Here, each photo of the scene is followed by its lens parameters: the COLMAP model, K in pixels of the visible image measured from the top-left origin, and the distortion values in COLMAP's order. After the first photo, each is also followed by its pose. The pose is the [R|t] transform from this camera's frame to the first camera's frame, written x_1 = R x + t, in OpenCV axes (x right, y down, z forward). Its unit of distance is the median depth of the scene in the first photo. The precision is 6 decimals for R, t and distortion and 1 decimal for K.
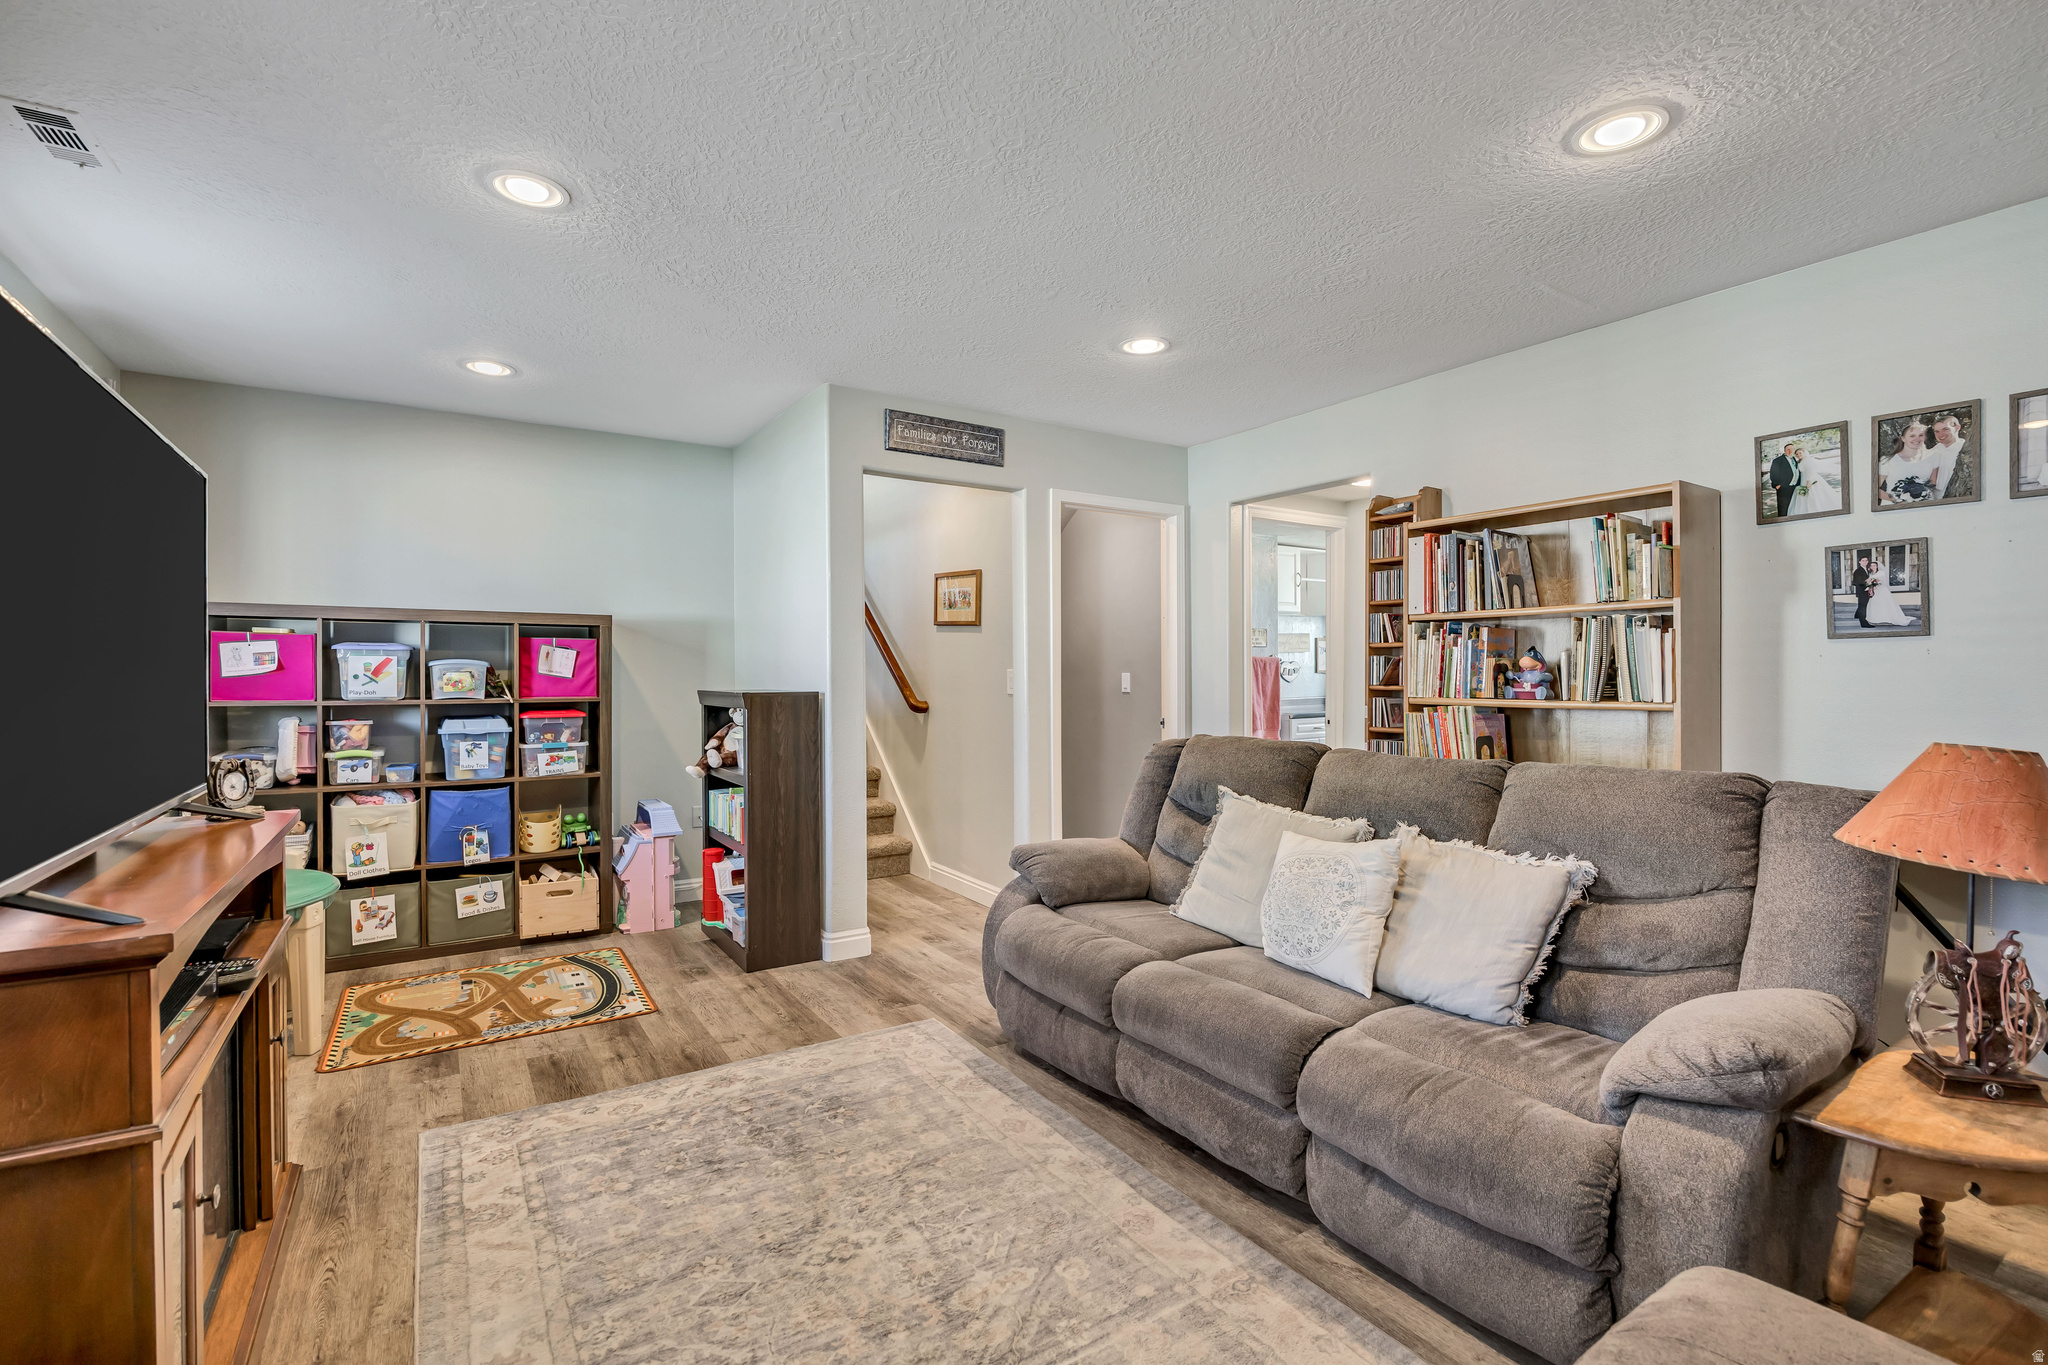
lens RADIAL K [[922.6, 0, 1027.3], [0, 922.6, 679.0], [0, 0, 1]] dist [-0.001316, -0.000224]
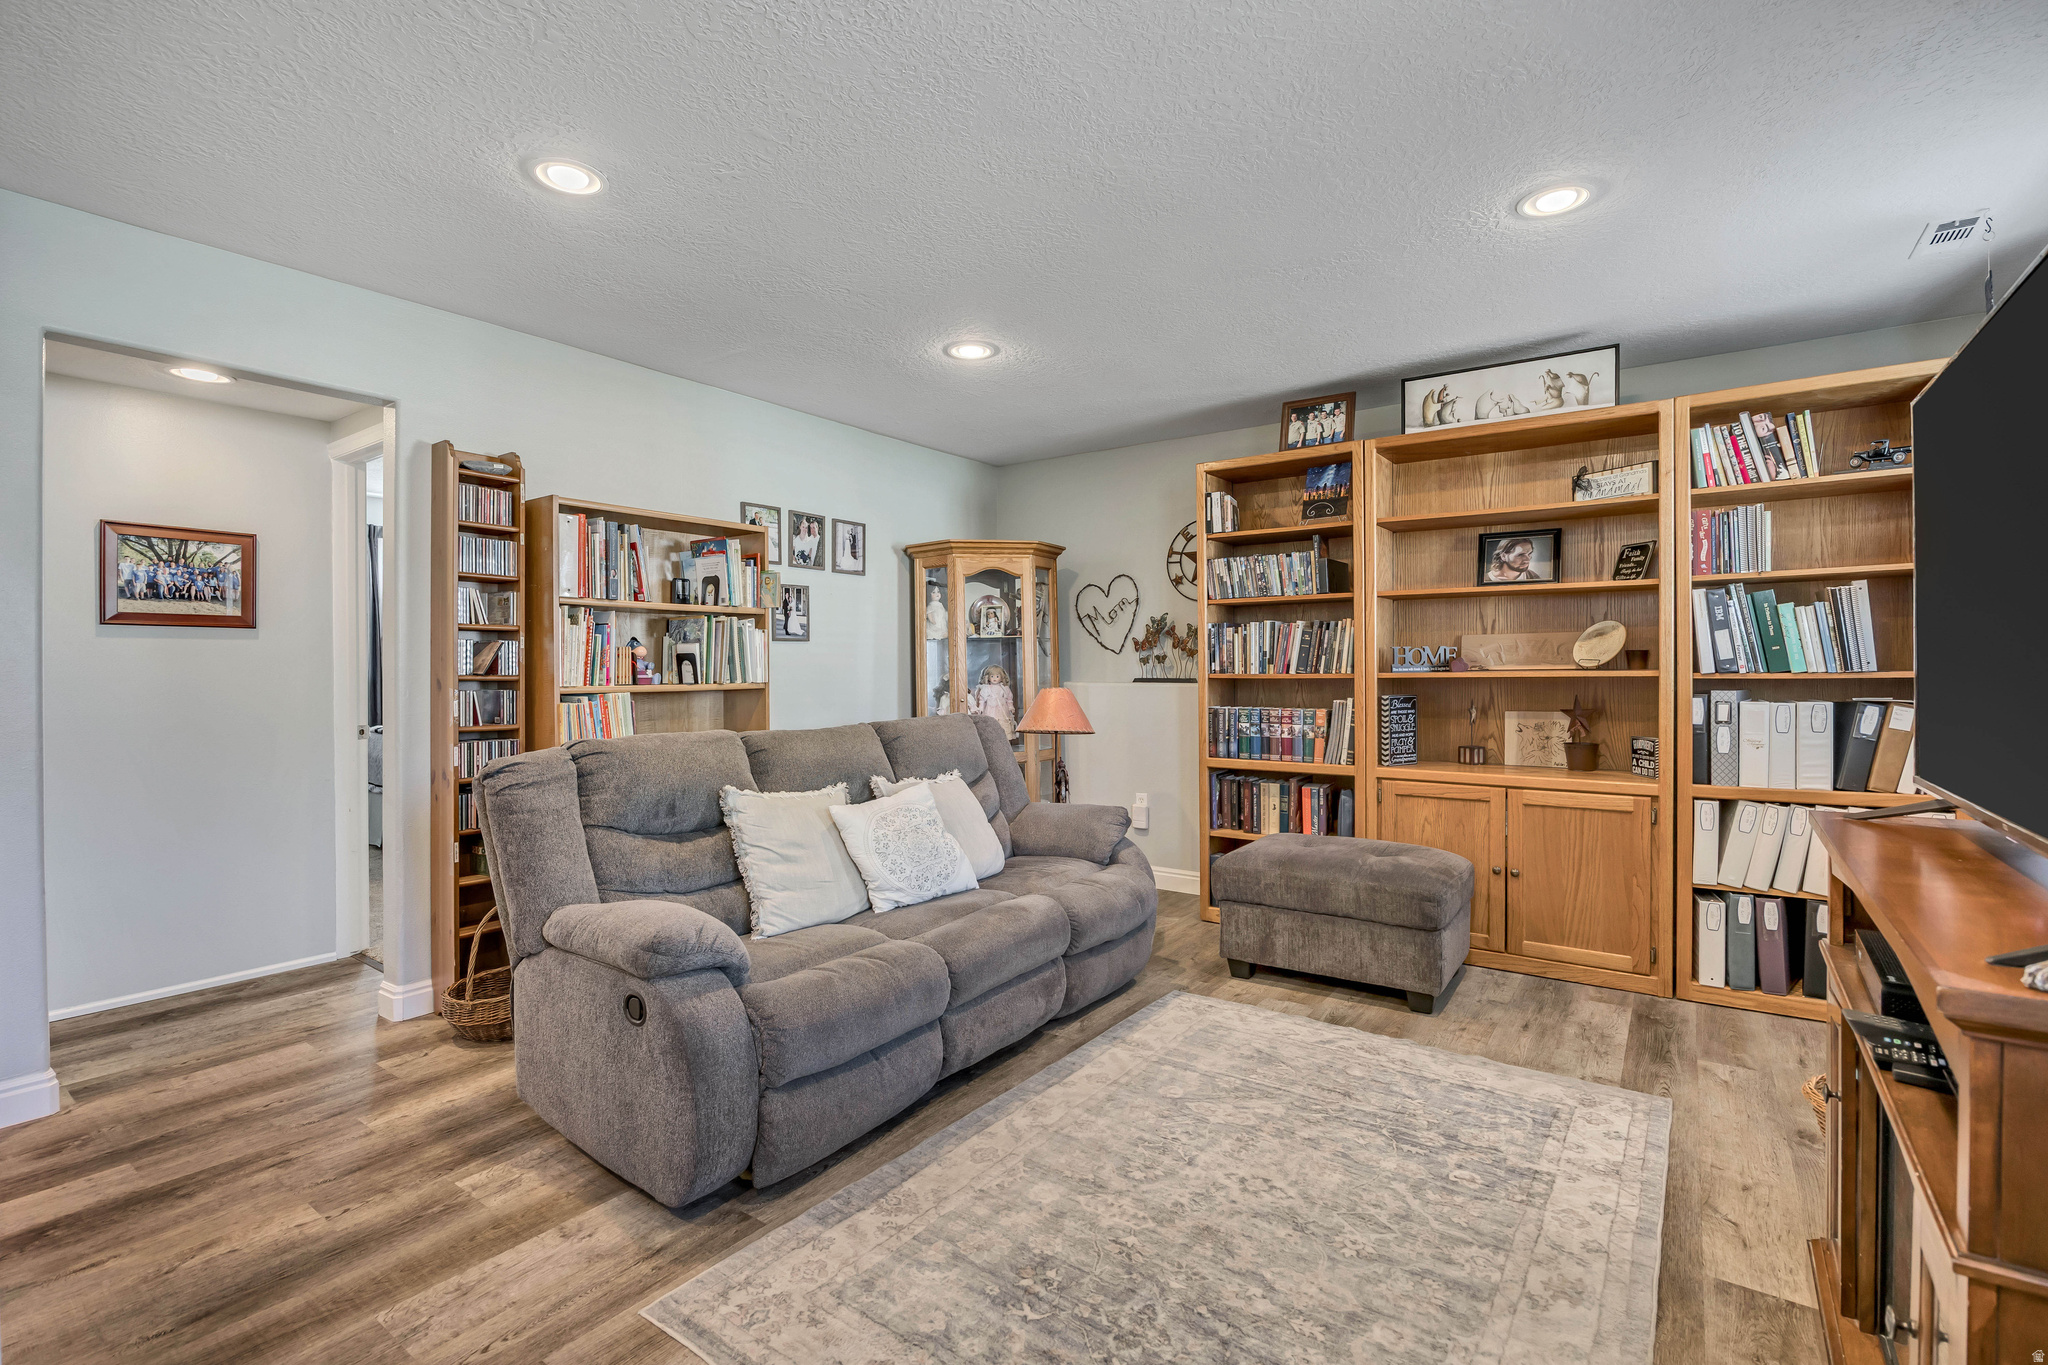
lens RADIAL K [[922.6, 0, 1027.3], [0, 922.6, 679.0], [0, 0, 1]] dist [-0.001316, -0.000224]
pose [[-0.359006, -0.010315, 0.933278, -0.830394], [0.007304, 0.999877, 0.013861, 0.004622], [-0.933307, 0.011793, -0.358886, 1.222083]]
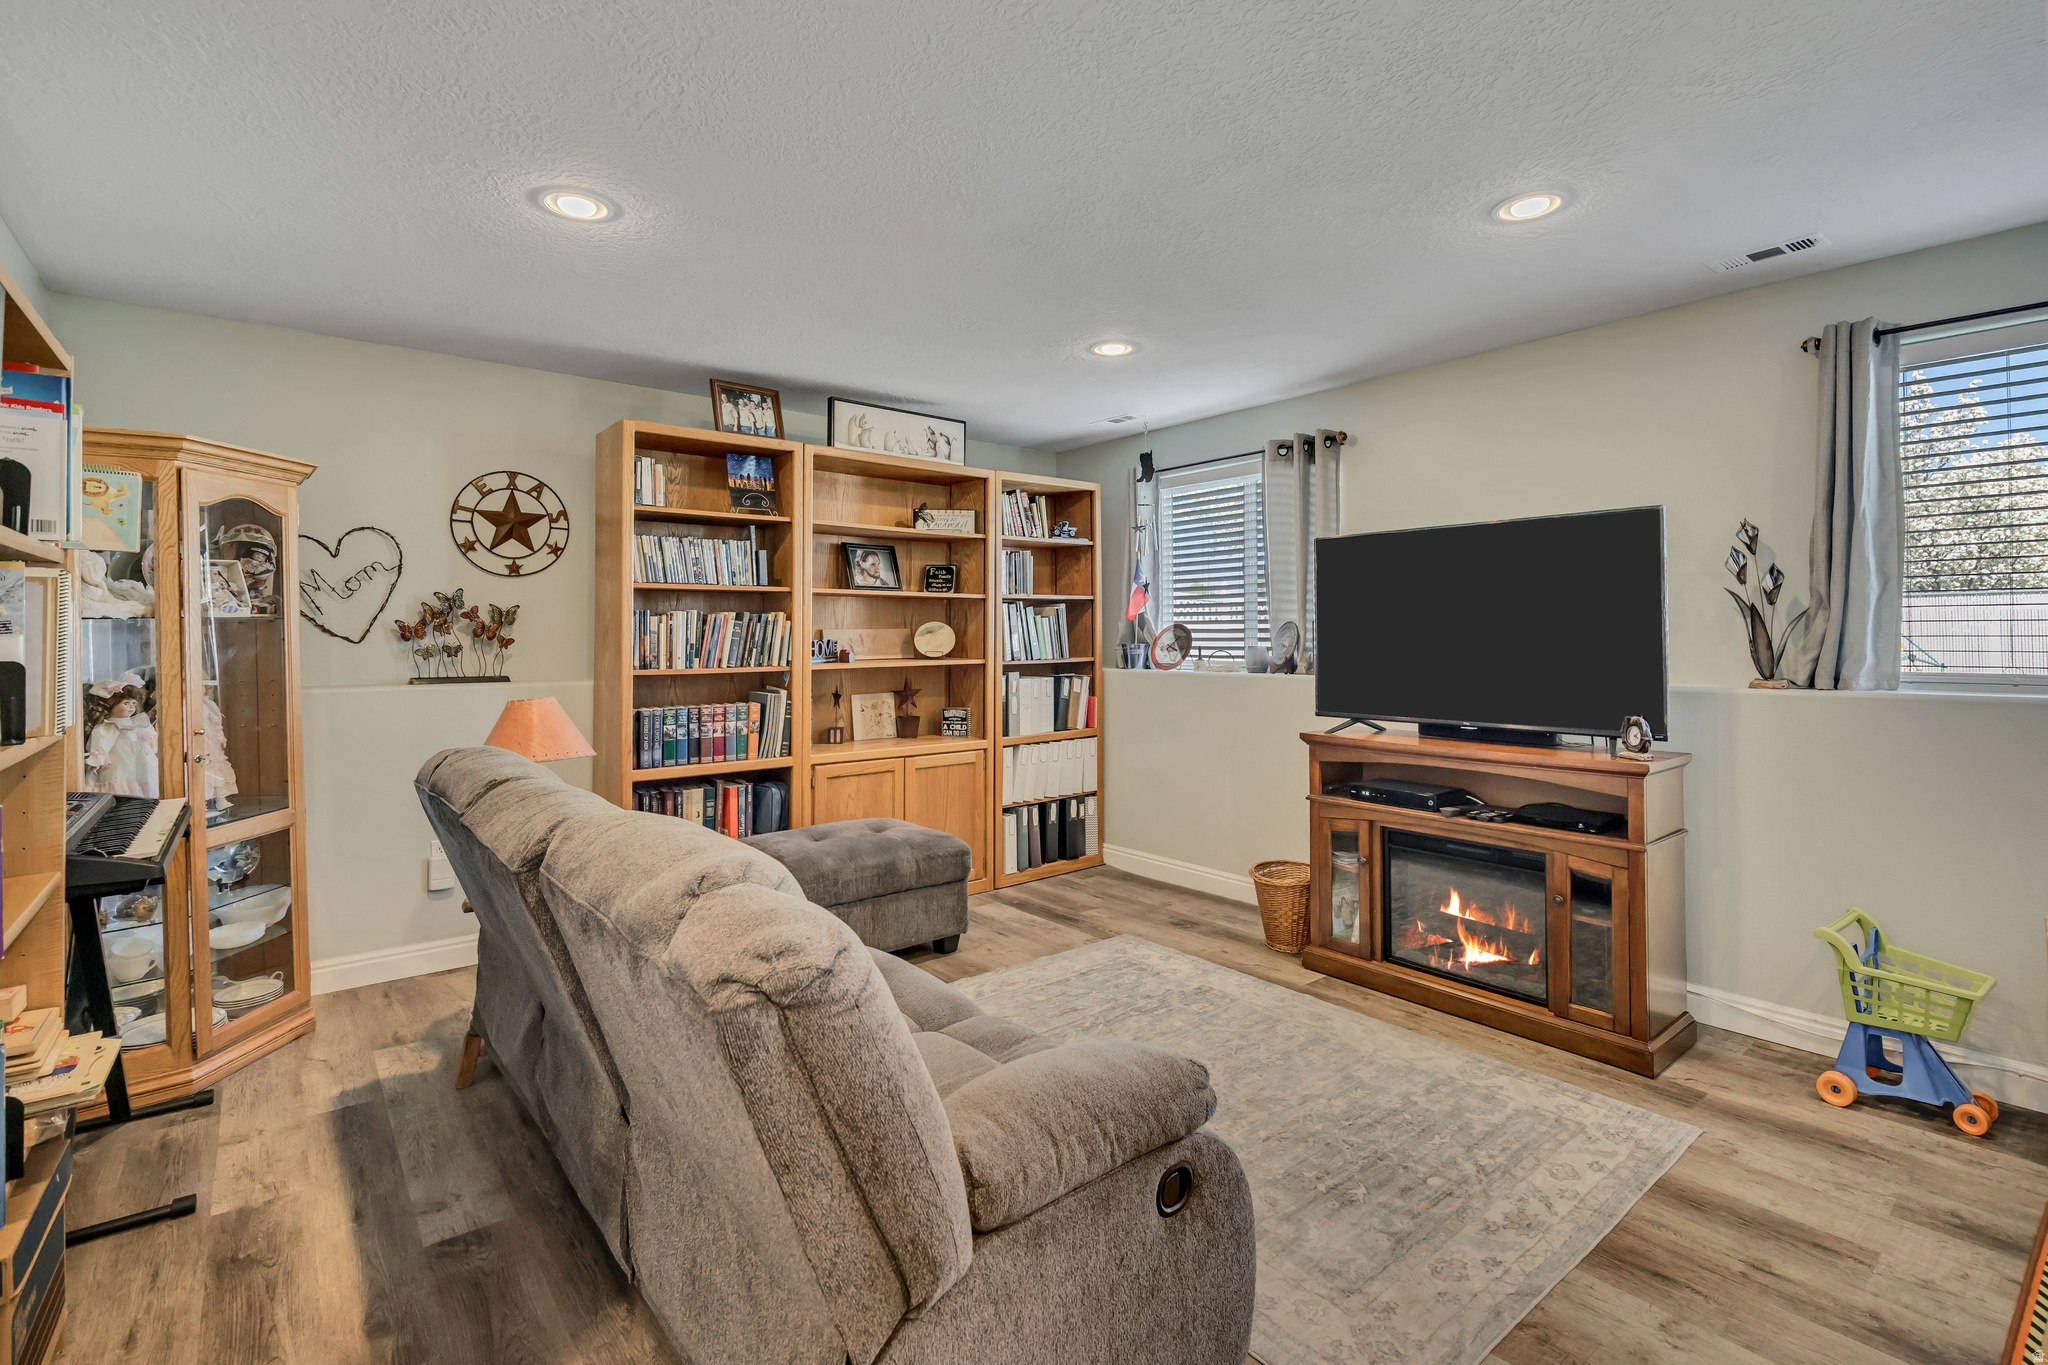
lens RADIAL K [[950.4, 0, 1027.7], [0, 950.4, 624.2], [0, 0, 1]] dist [-0.000324, 0.000211]
pose [[-0.994984, 0.000686, -0.100031, 0.146696], [0.001546, 0.999962, -0.008526, -0.035790], [0.100022, -0.008638, -0.994948, 1.806002]]
